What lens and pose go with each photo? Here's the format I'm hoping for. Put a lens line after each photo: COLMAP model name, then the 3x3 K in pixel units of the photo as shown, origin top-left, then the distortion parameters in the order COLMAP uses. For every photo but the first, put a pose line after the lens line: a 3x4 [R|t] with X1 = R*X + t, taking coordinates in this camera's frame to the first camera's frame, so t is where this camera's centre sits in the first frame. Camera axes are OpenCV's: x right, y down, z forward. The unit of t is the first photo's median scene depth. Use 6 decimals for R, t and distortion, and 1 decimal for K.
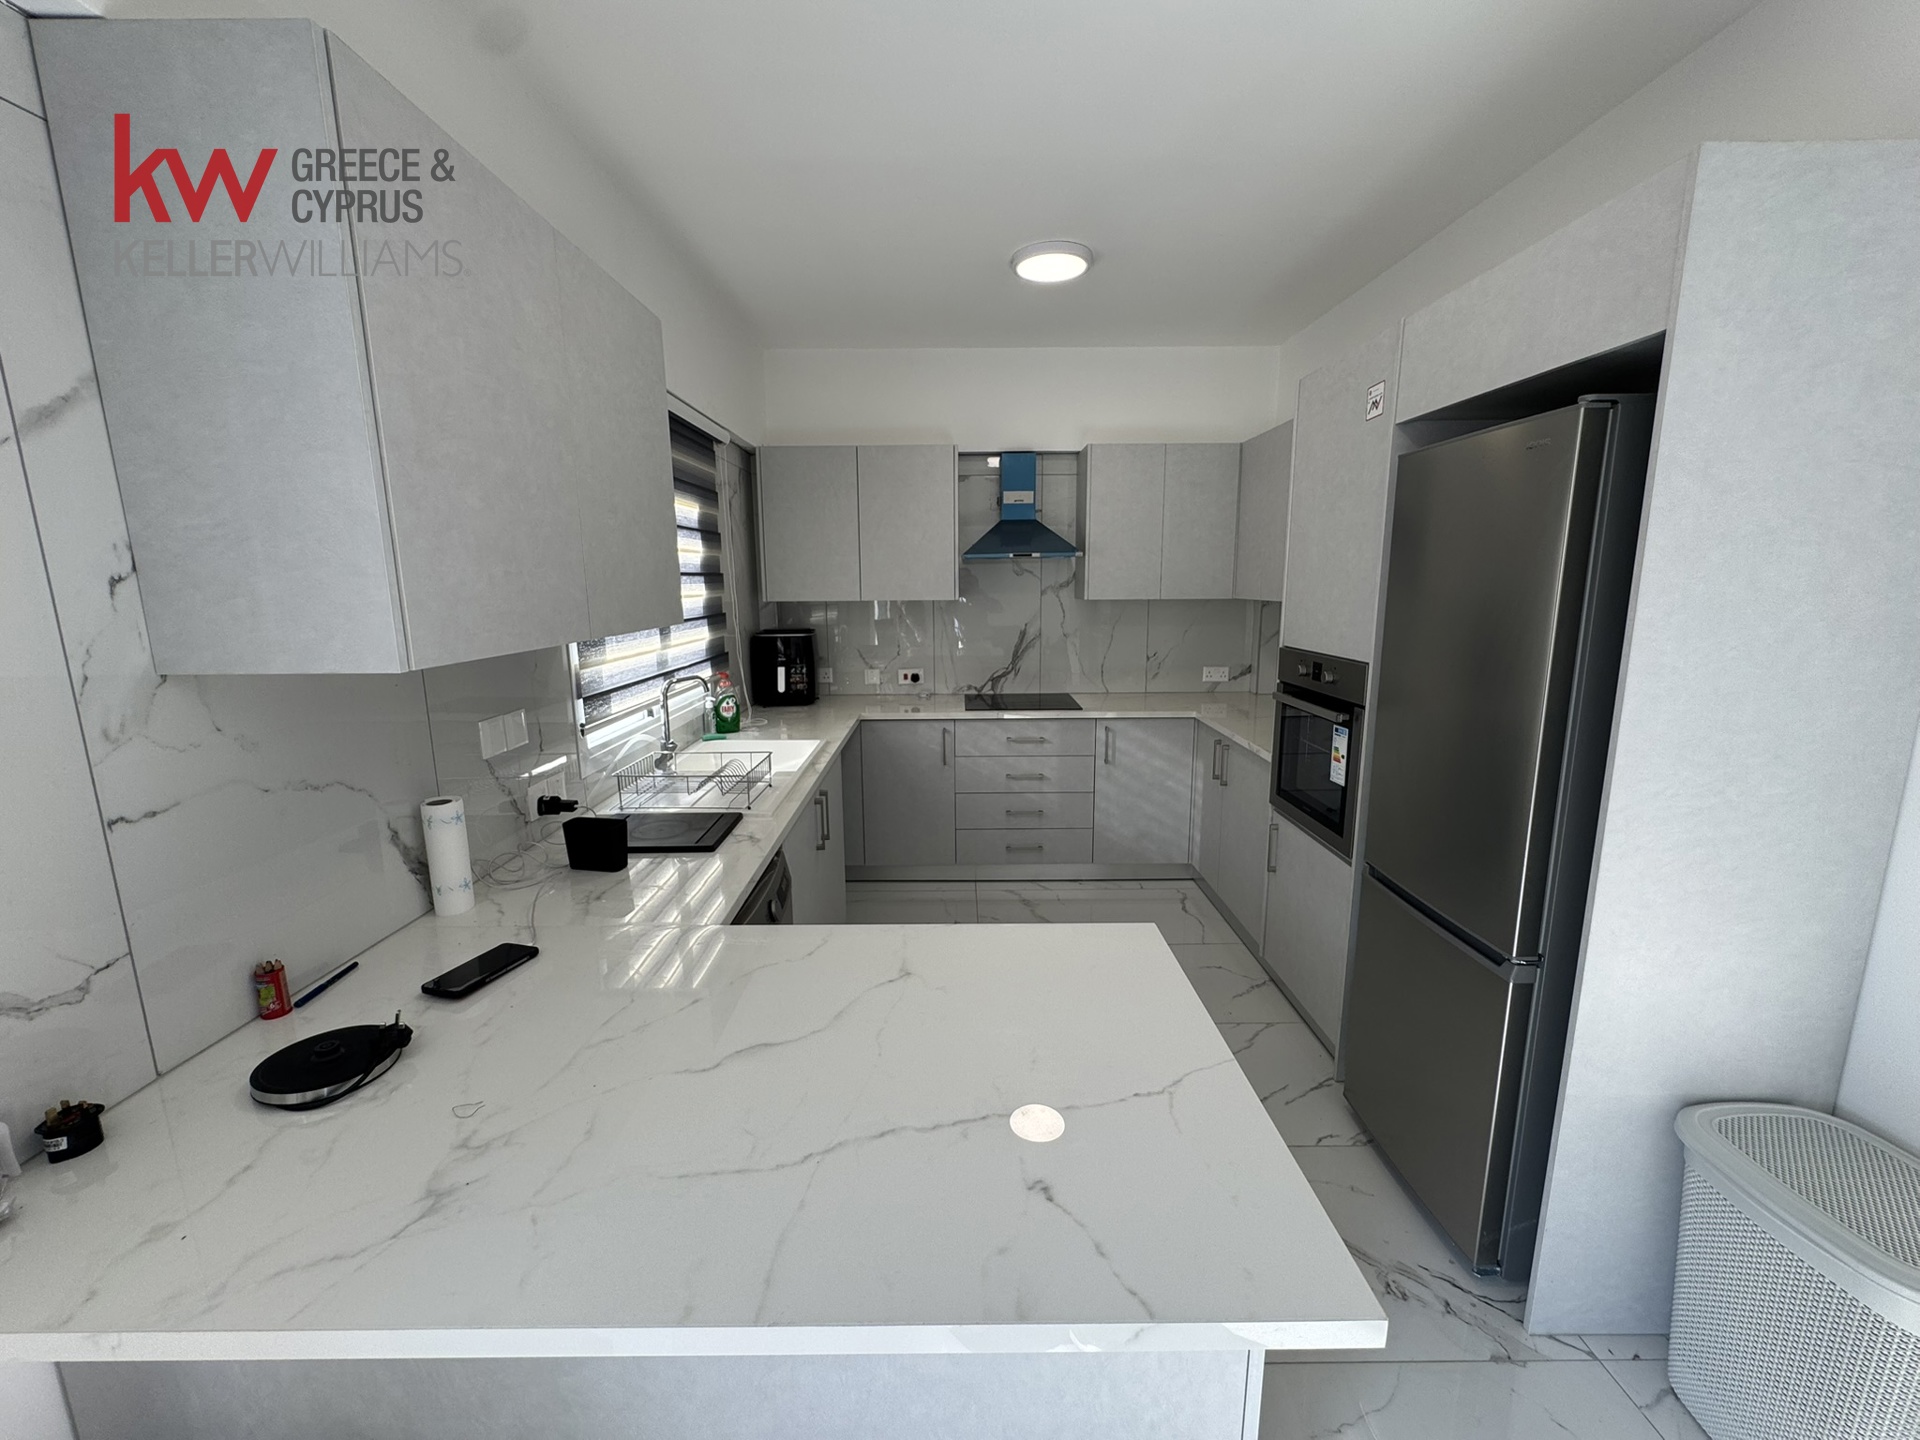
lens RADIAL K [[769.6, 0, 960.0], [0, 769.6, 720.0], [0, 0, 1]] dist [-0.002937, 0.000149]
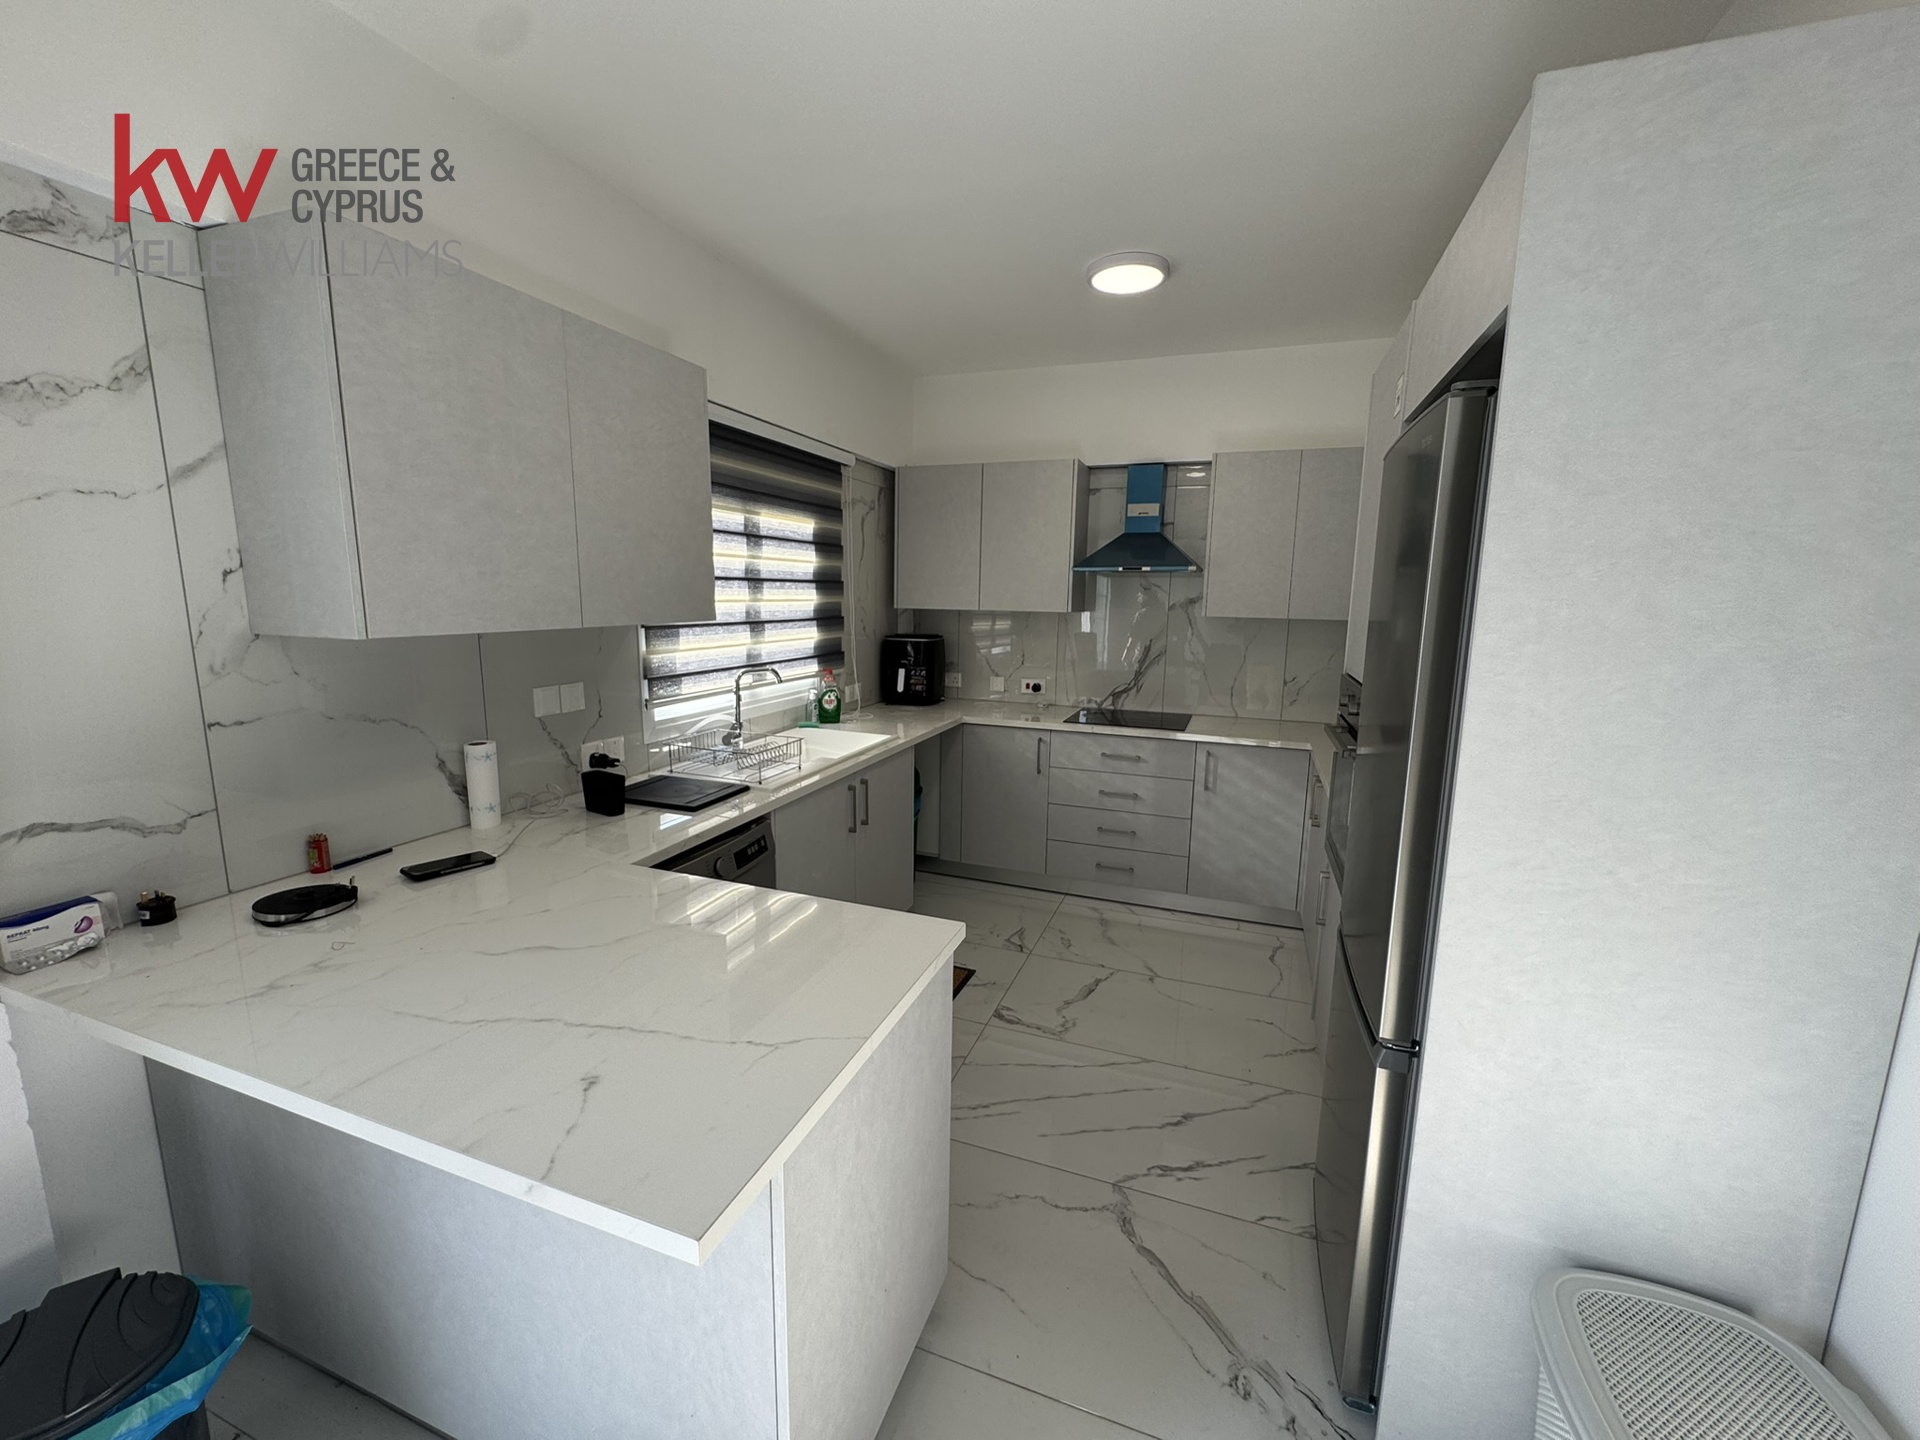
lens RADIAL K [[769.6, 0, 960.0], [0, 769.6, 720.0], [0, 0, 1]] dist [-0.002937, 0.000149]
pose [[0.936739, 0.079407, -0.340903, 0.232921], [-0.085365, 0.996347, -0.002487, -0.001079], [0.339460, 0.031431, 0.940095, 0.009757]]
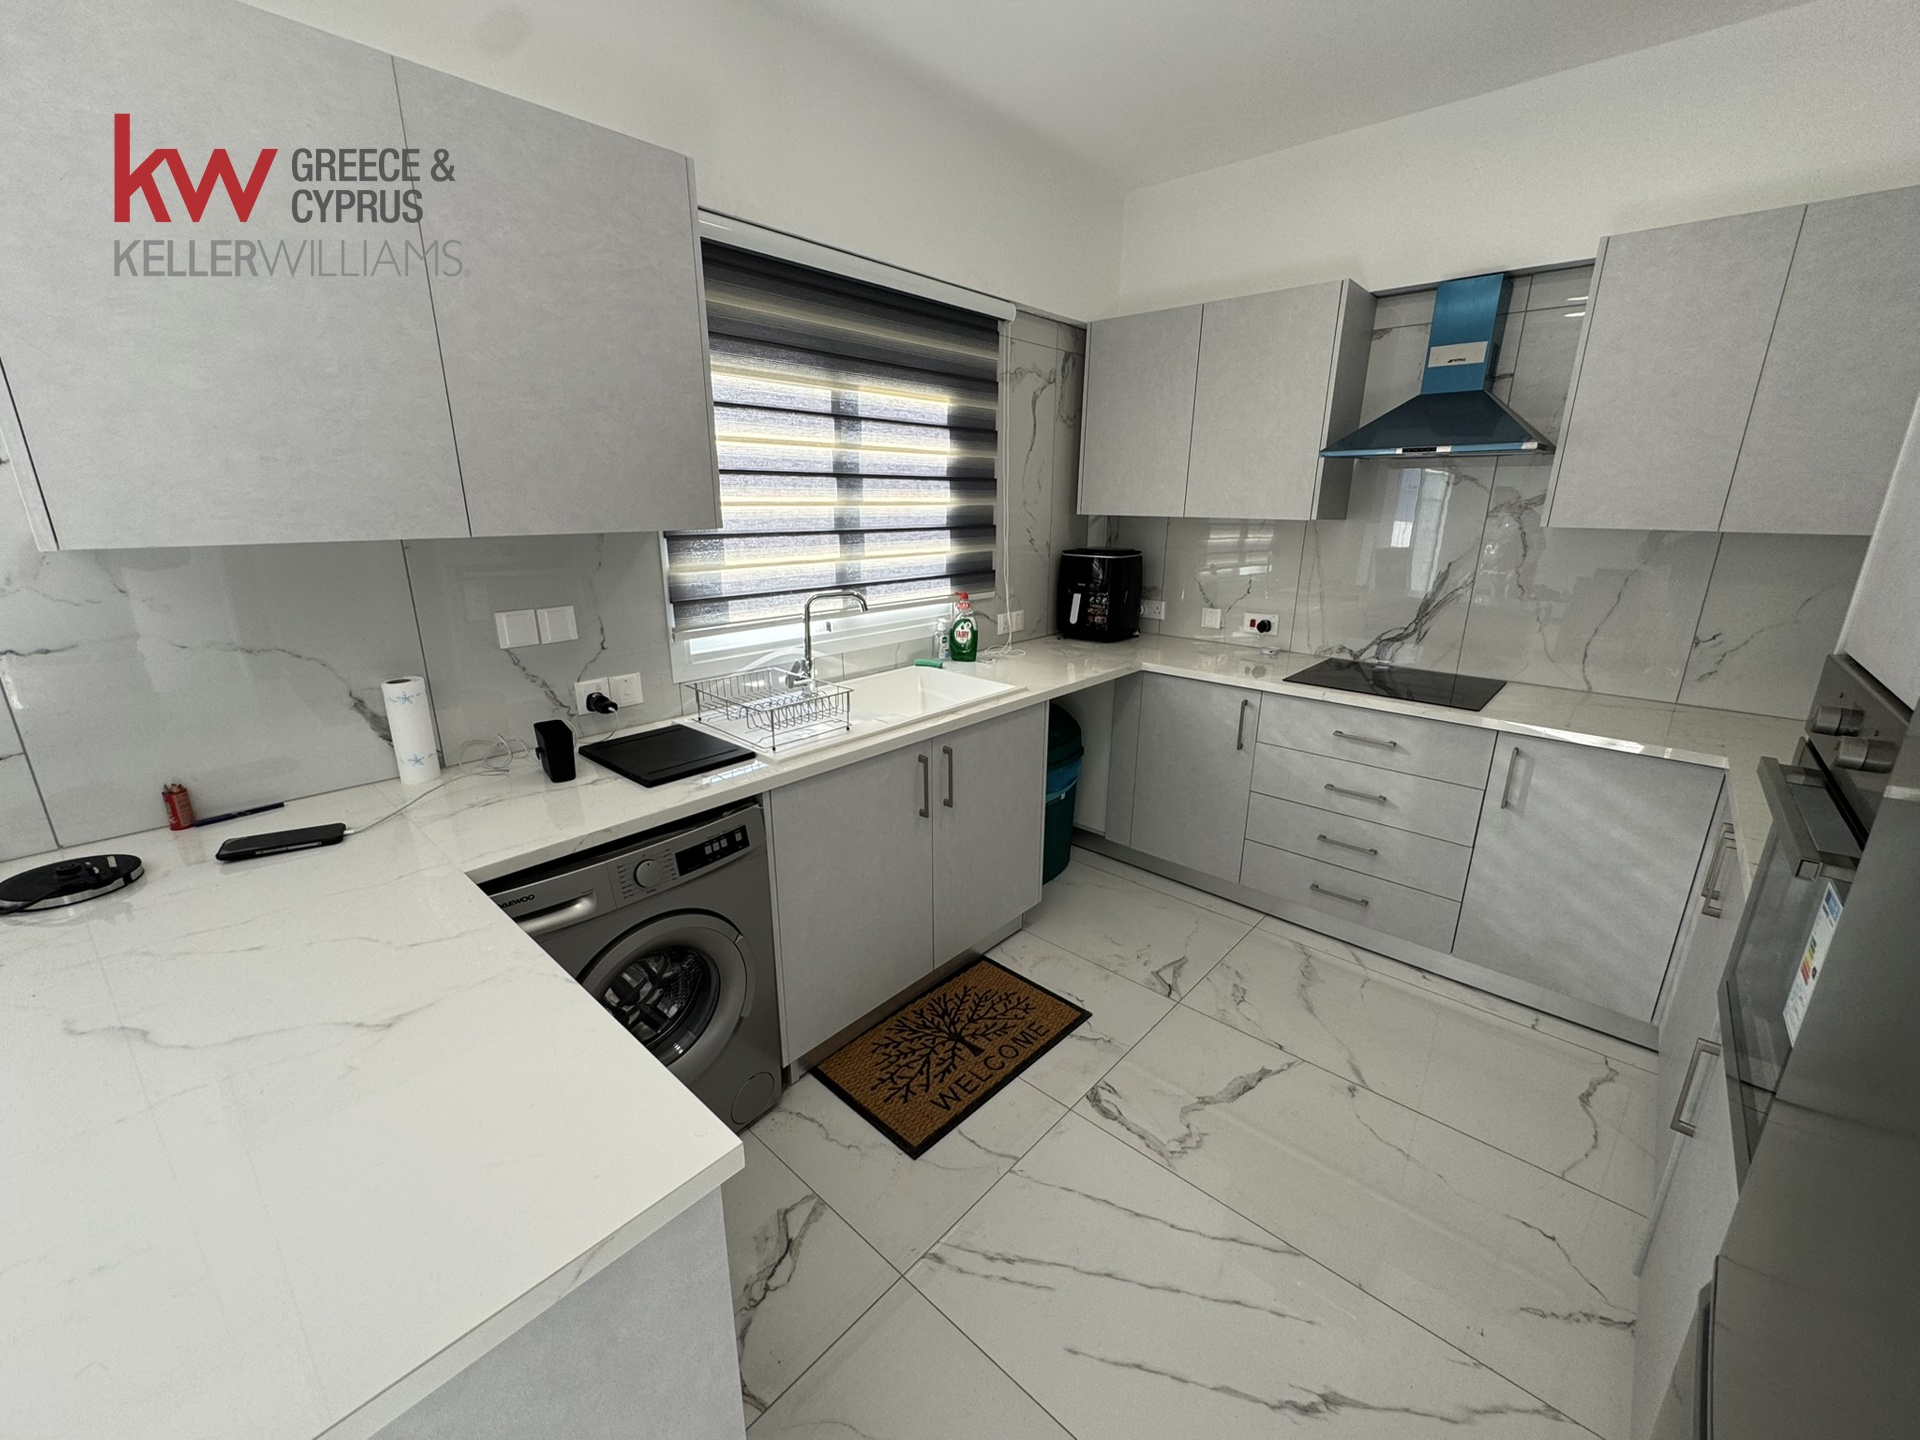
lens RADIAL K [[769.6, 0, 960.0], [0, 769.6, 720.0], [0, 0, 1]] dist [-0.002937, 0.000149]
pose [[0.740251, 0.199621, -0.642012, 0.257773], [-0.133796, 0.979545, 0.150301, -0.045198], [0.658883, -0.025362, 0.751818, 0.289688]]
